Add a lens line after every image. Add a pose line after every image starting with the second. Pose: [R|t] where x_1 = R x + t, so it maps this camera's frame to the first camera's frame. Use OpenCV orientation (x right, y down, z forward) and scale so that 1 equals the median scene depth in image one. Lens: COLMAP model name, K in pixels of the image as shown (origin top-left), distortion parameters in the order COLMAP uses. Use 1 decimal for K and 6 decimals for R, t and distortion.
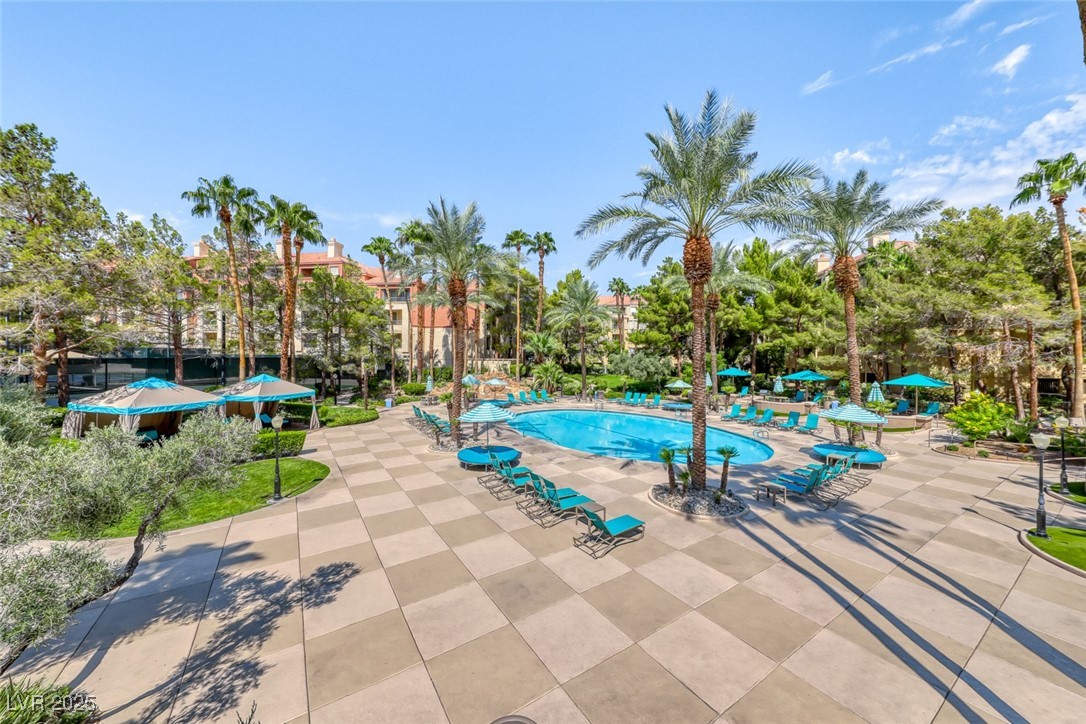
lens RADIAL K [[375.7, 0, 539.1], [0, 375.7, 356.7], [0, 0, 1]] dist [-0.003120, -0.000270]
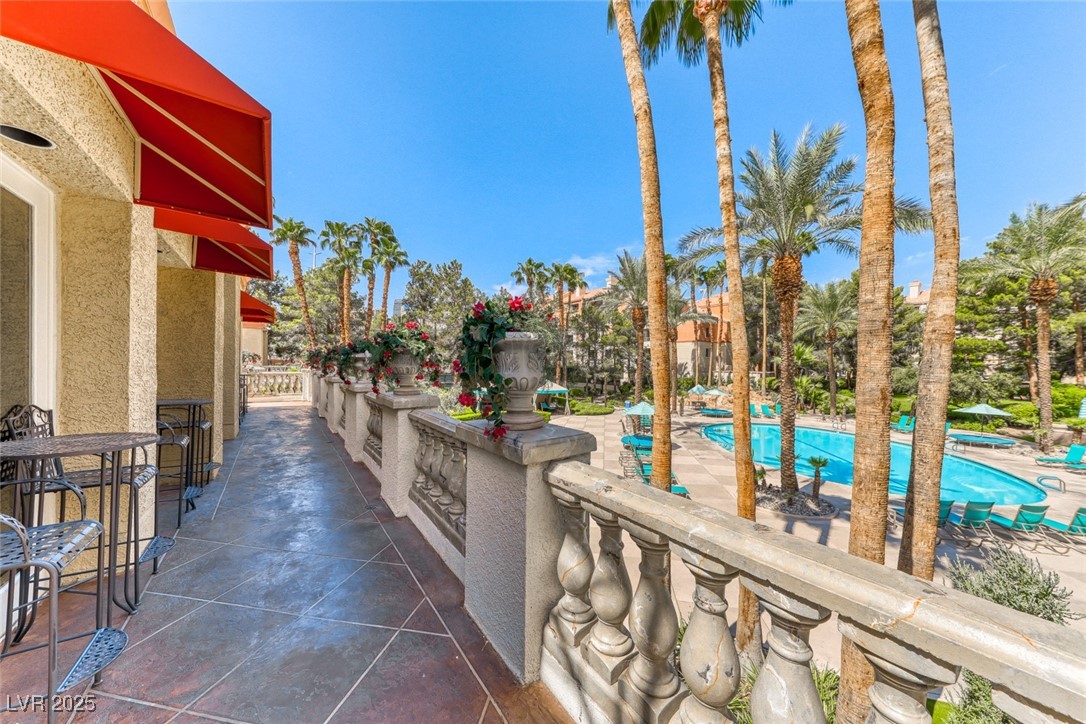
lens RADIAL K [[375.7, 0, 548.7], [0, 375.7, 364.5], [0, 0, 1]] dist [-0.003120, -0.000270]
pose [[0.718118, 0.002415, -0.695917, 0.360971], [-0.011746, 0.999894, -0.008651, 0.003933], [0.695822, 0.014386, 0.718070, -0.124034]]
